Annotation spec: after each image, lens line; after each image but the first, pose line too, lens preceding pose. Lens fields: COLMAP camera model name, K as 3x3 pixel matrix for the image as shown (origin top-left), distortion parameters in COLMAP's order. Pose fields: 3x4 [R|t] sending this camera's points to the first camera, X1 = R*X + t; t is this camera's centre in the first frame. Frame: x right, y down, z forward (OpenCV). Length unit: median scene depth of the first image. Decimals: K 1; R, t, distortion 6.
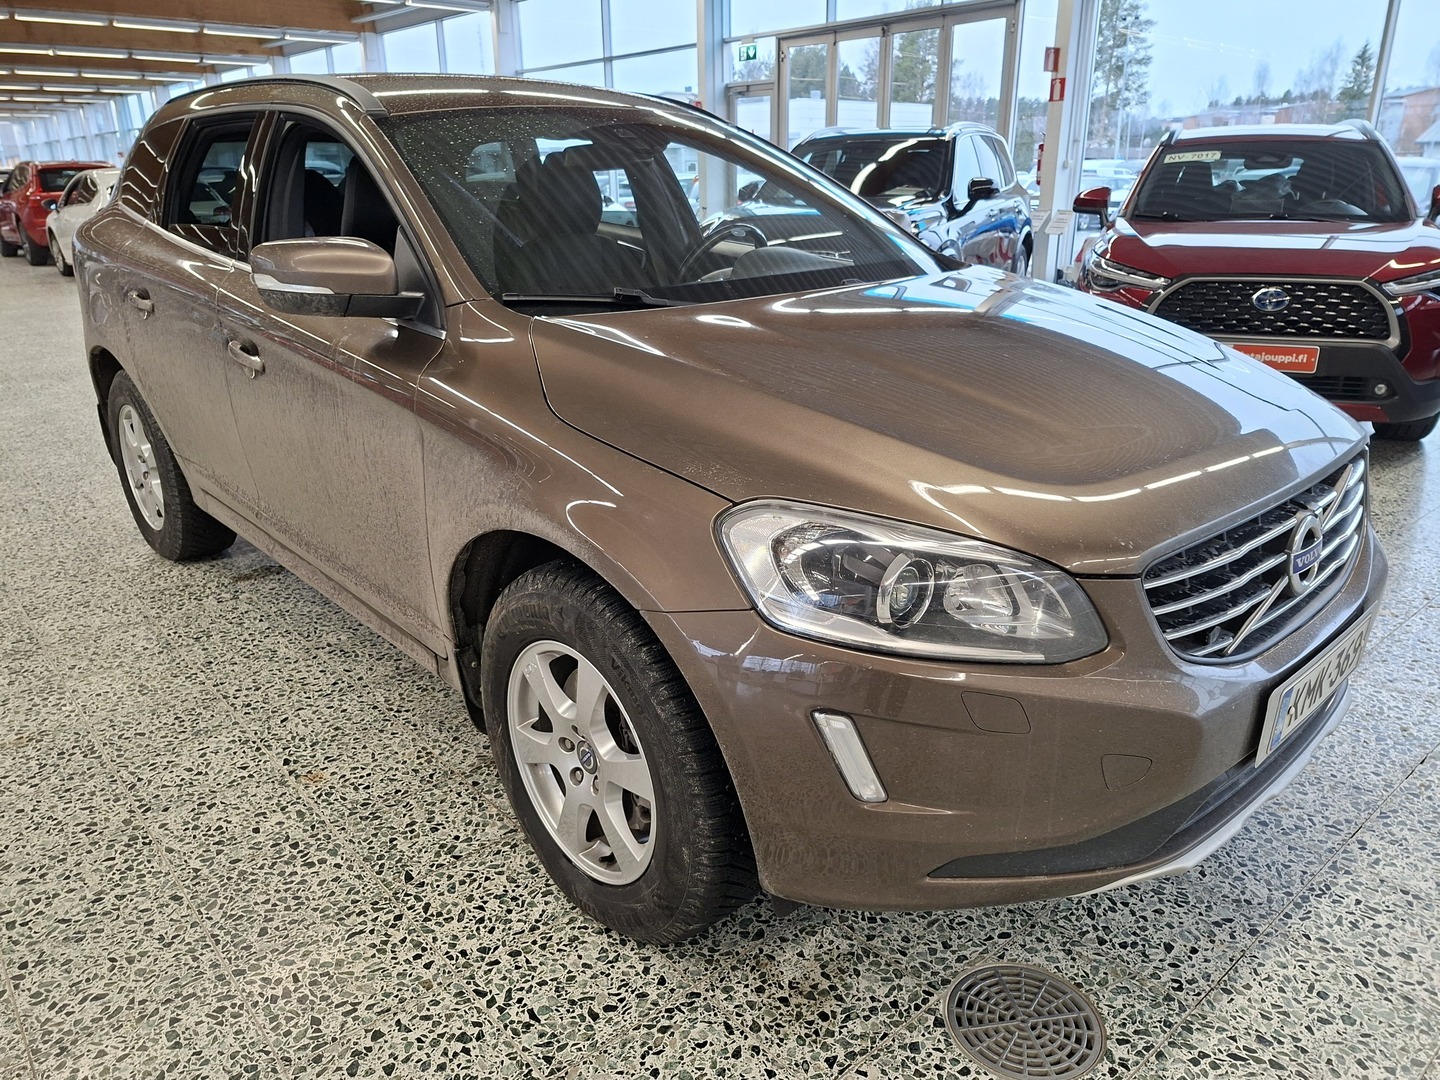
lens RADIAL K [[1009.0, 0, 724.4], [0, 1009.0, 560.1], [0, 0, 1]] dist [0.006353, -0.005817]
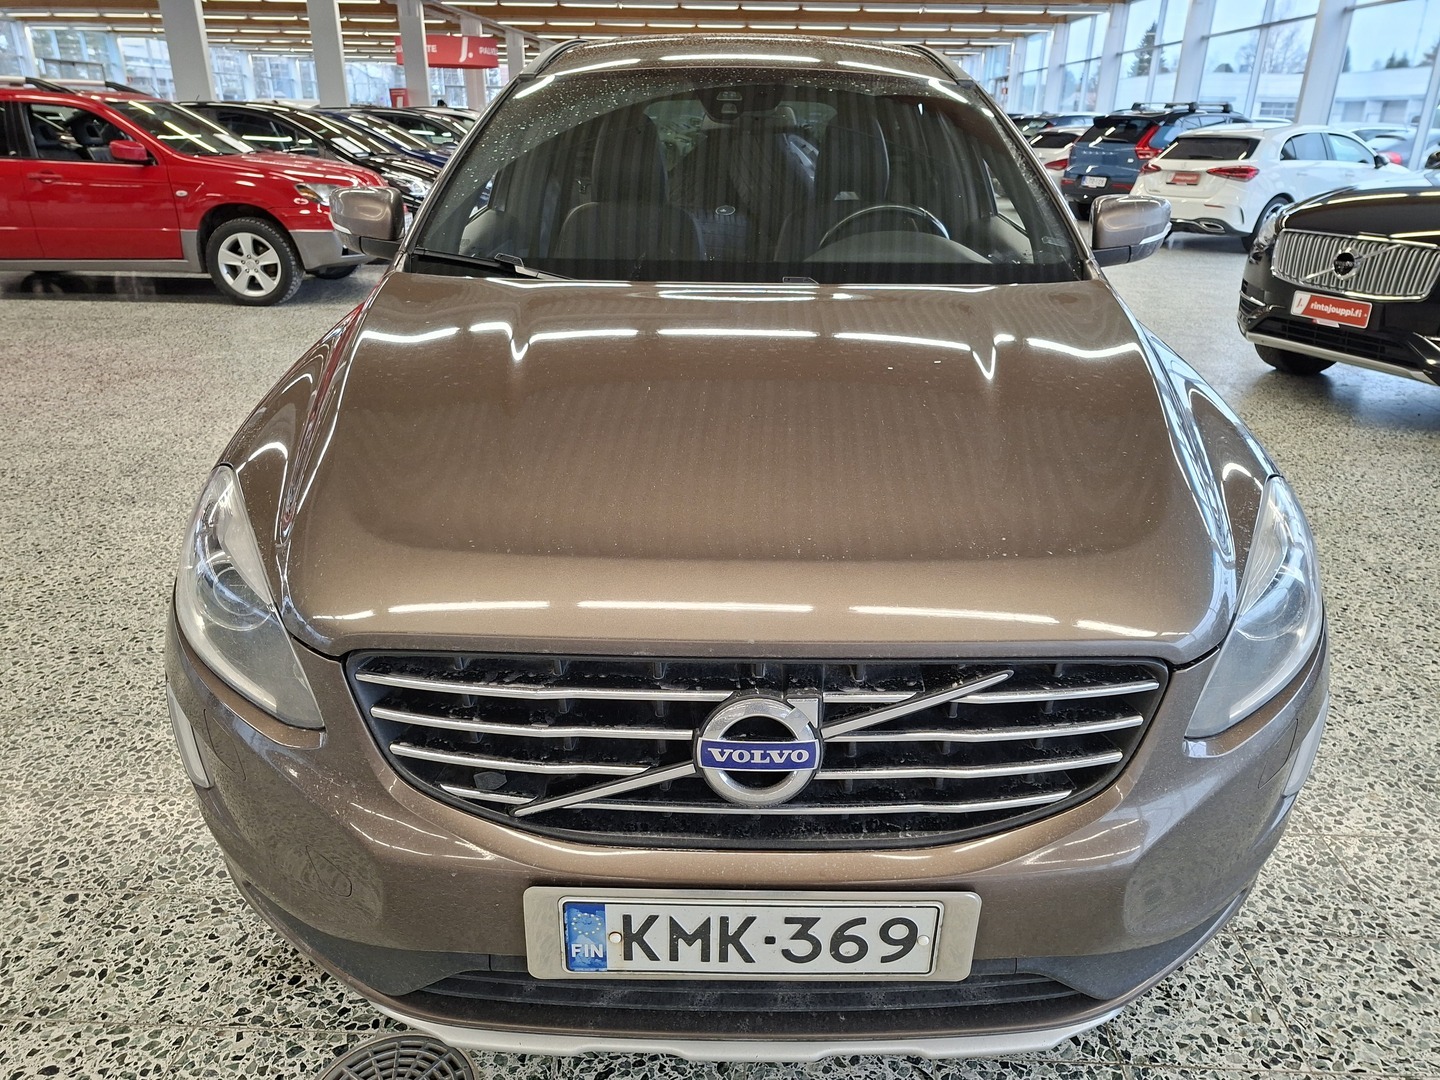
lens RADIAL K [[1009.0, 0, 724.4], [0, 1009.0, 560.1], [0, 0, 1]] dist [0.006353, -0.005817]
pose [[0.726777, 0.293628, -0.620949, 0.925695], [-0.267099, 0.953686, 0.138349, -0.212348], [0.632814, 0.065306, 0.771545, 0.457287]]
